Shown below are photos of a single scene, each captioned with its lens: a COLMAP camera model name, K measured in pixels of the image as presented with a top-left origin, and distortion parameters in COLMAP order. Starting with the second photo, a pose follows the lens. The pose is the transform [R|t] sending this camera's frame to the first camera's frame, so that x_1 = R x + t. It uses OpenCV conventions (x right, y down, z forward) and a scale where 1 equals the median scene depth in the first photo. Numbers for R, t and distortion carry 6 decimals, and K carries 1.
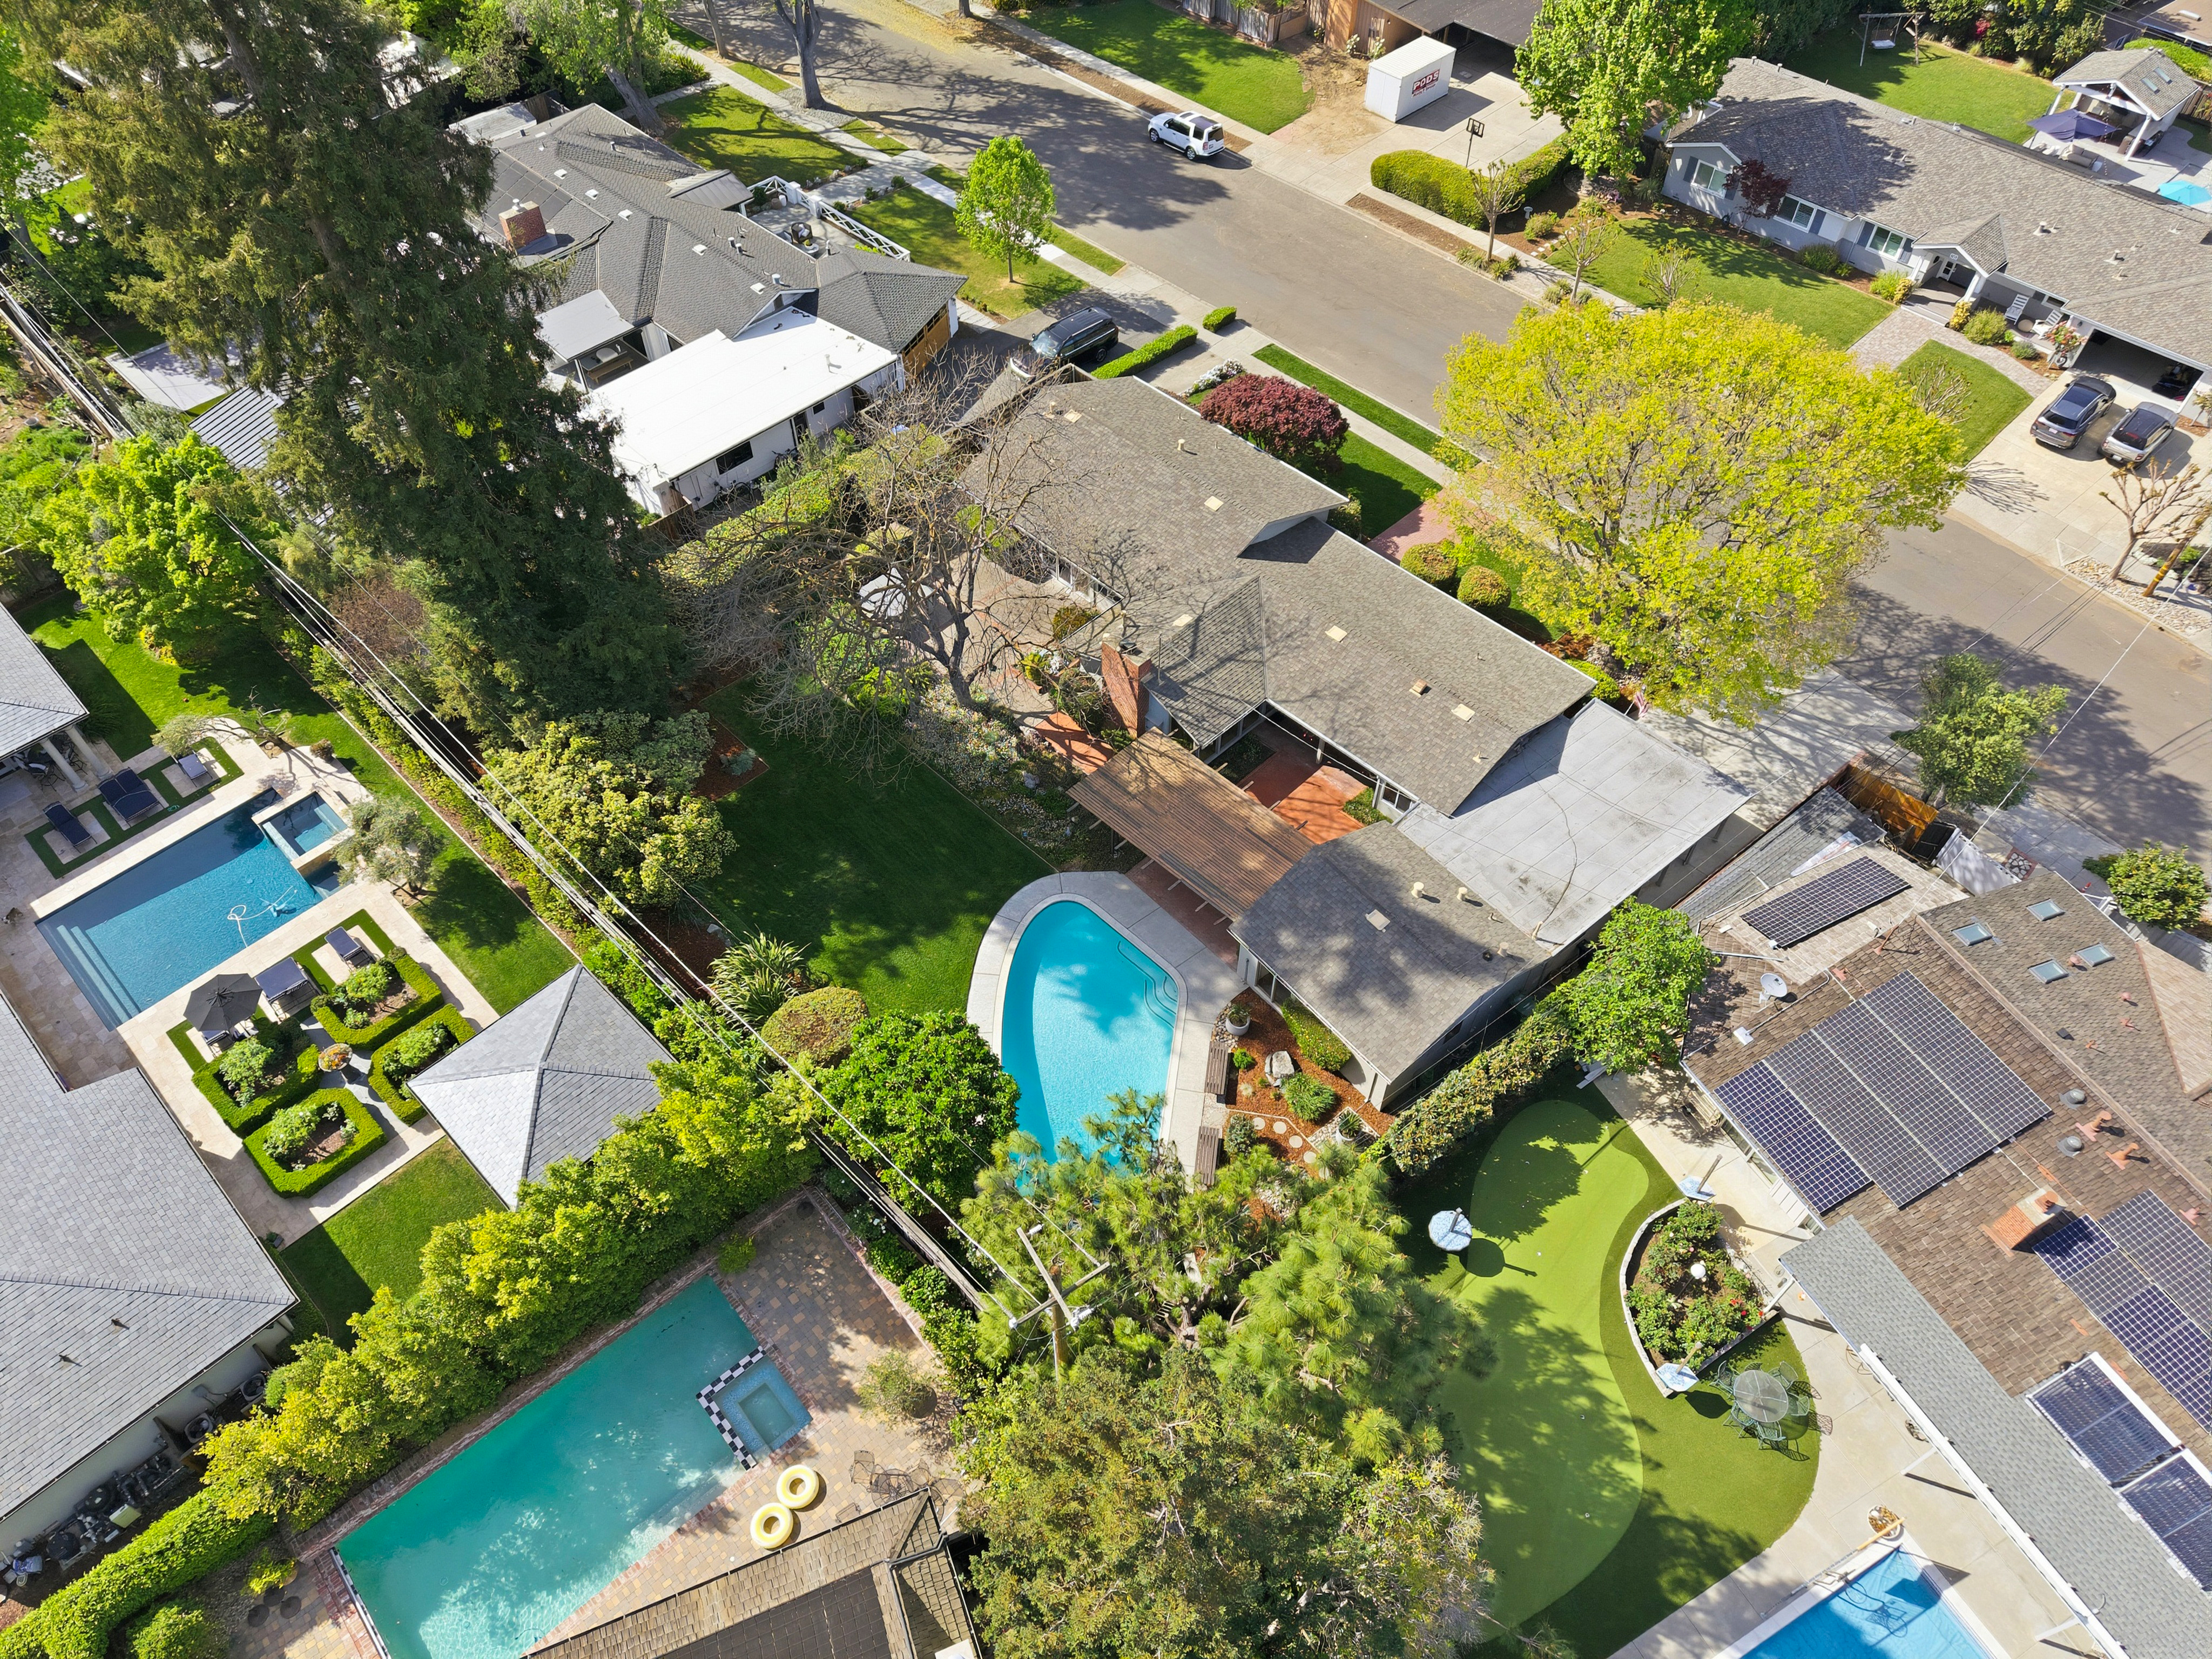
lens RADIAL K [[1472.1, 0, 1108.8], [0, 1472.1, 845.5], [0, 0, 1]] dist [0.010562, -0.003101]
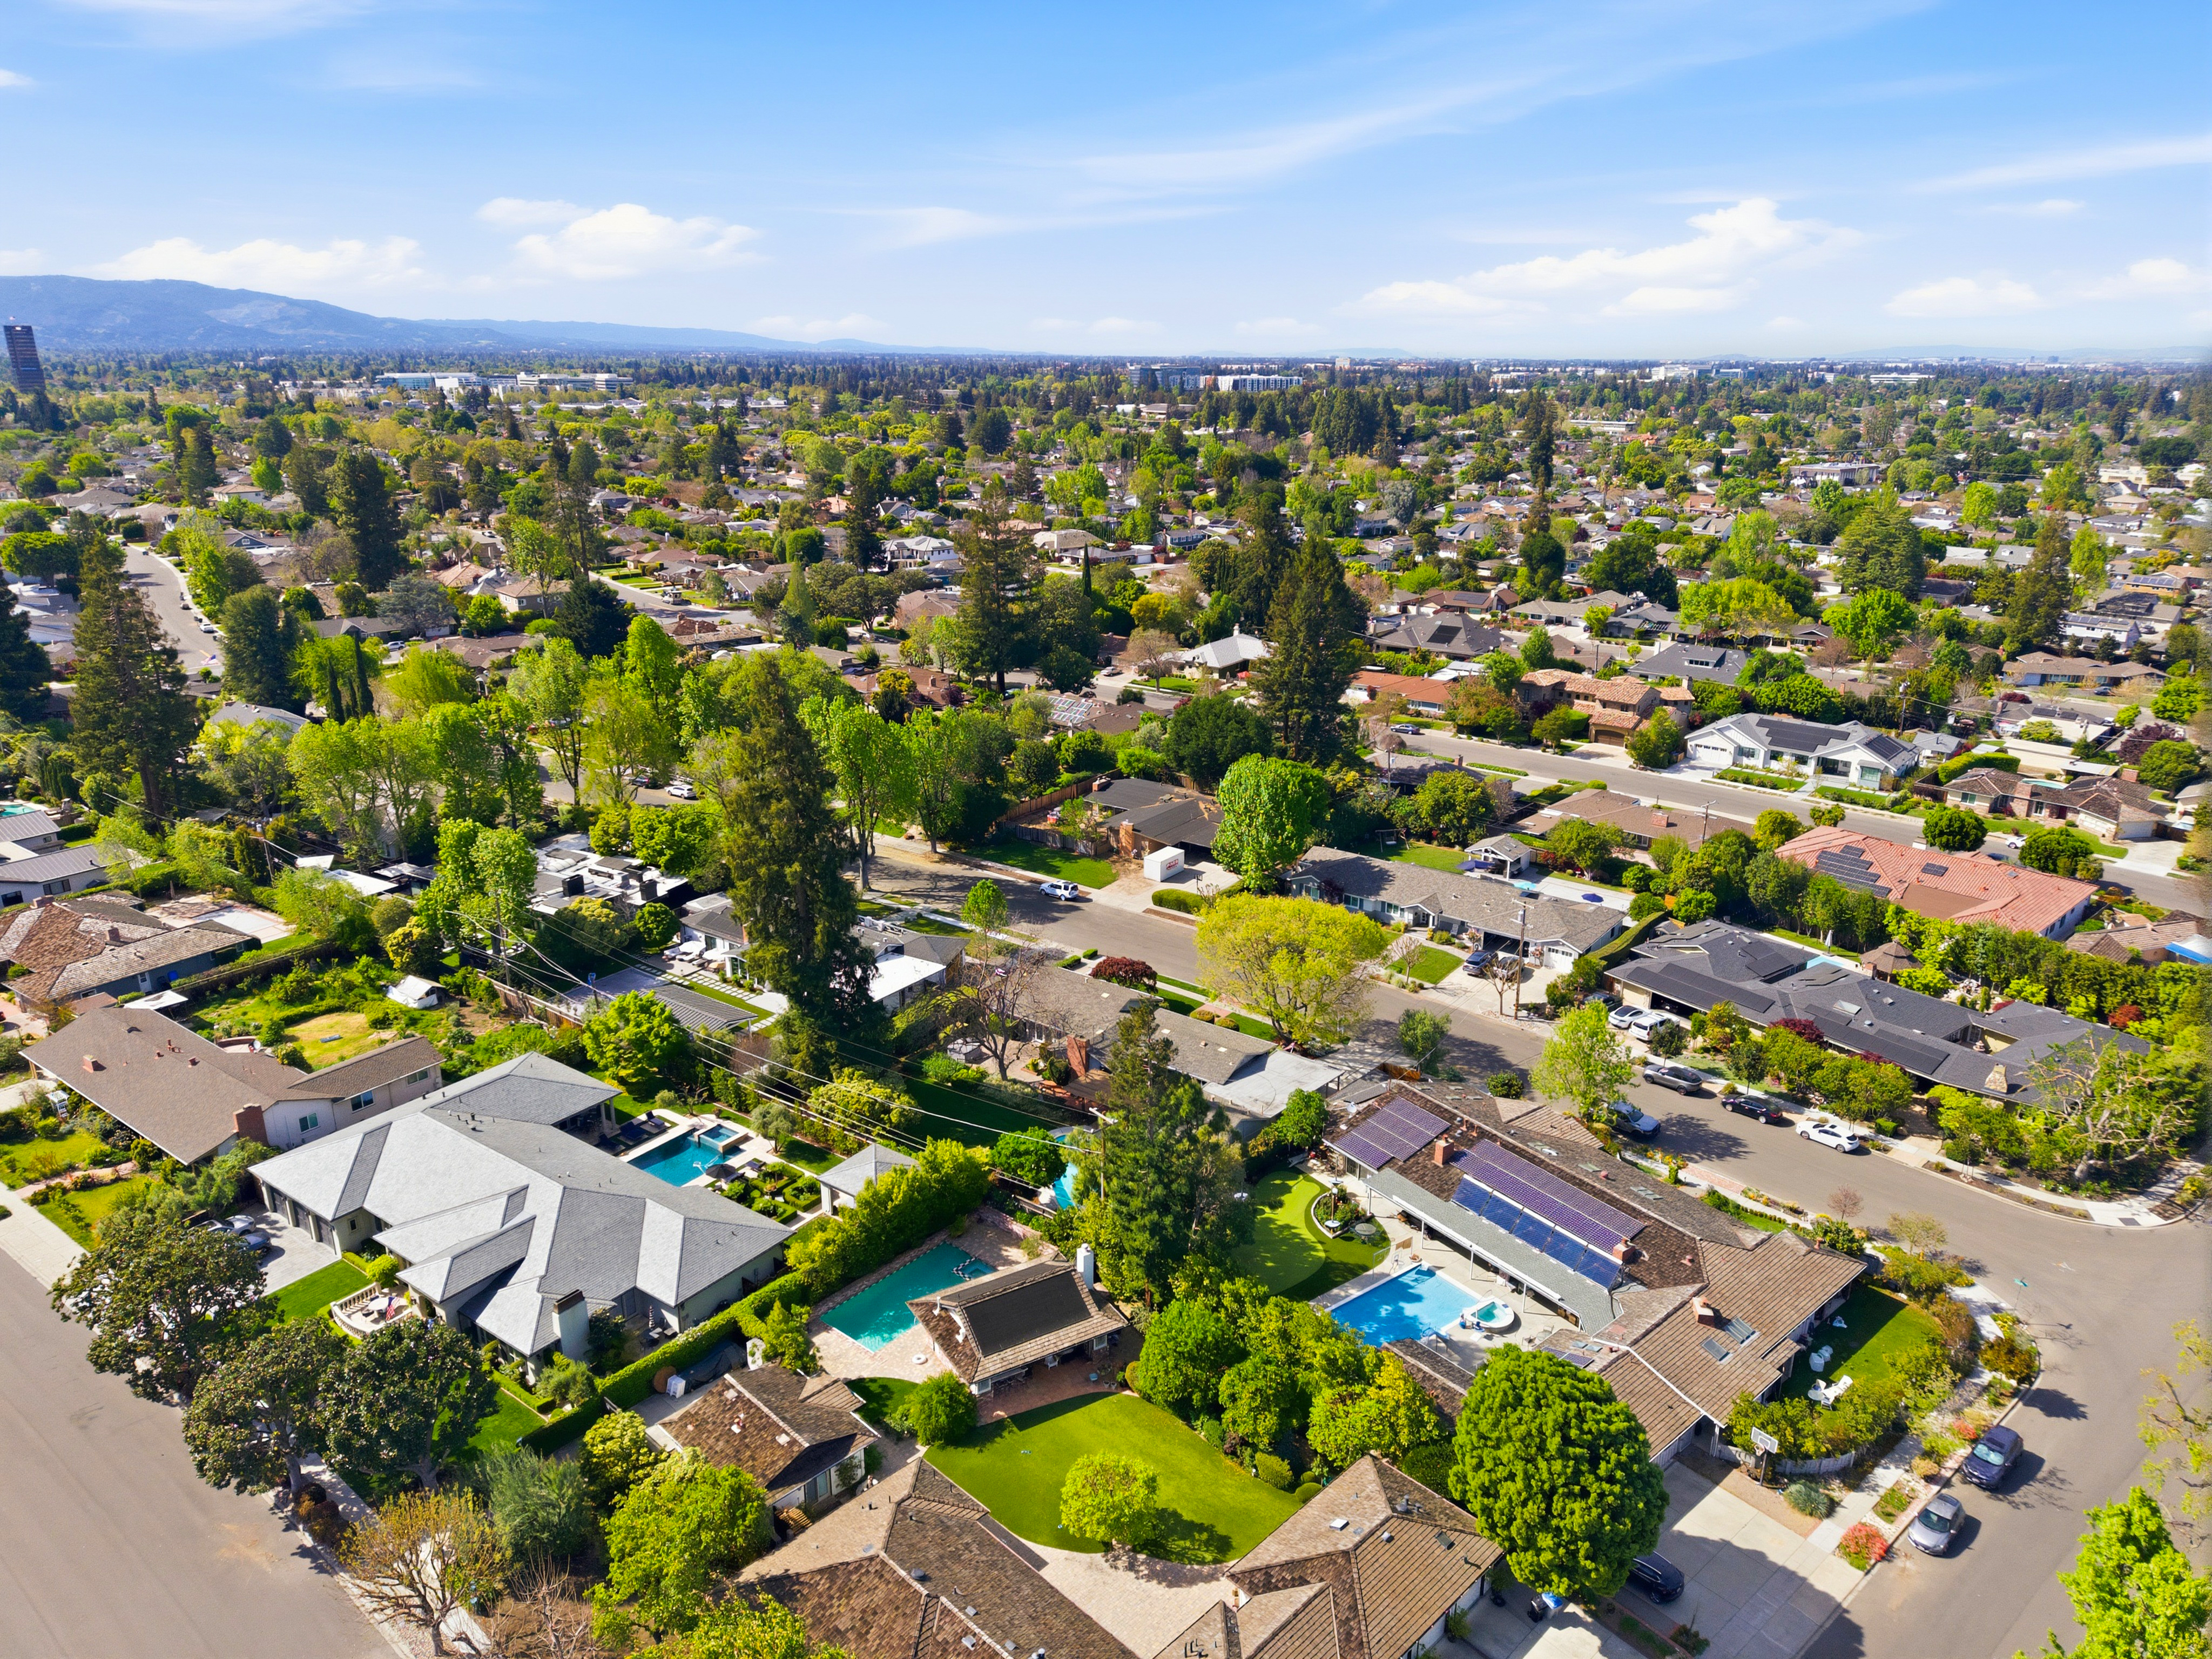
lens RADIAL K [[1472.1, 0, 1108.8], [0, 1472.1, 845.5], [0, 0, 1]] dist [0.010562, -0.003101]
pose [[0.988546, -0.043786, 0.144431, -0.180223], [0.115040, 0.838062, -0.533309, 0.587170], [-0.097691, 0.543815, 0.833500, -0.765487]]
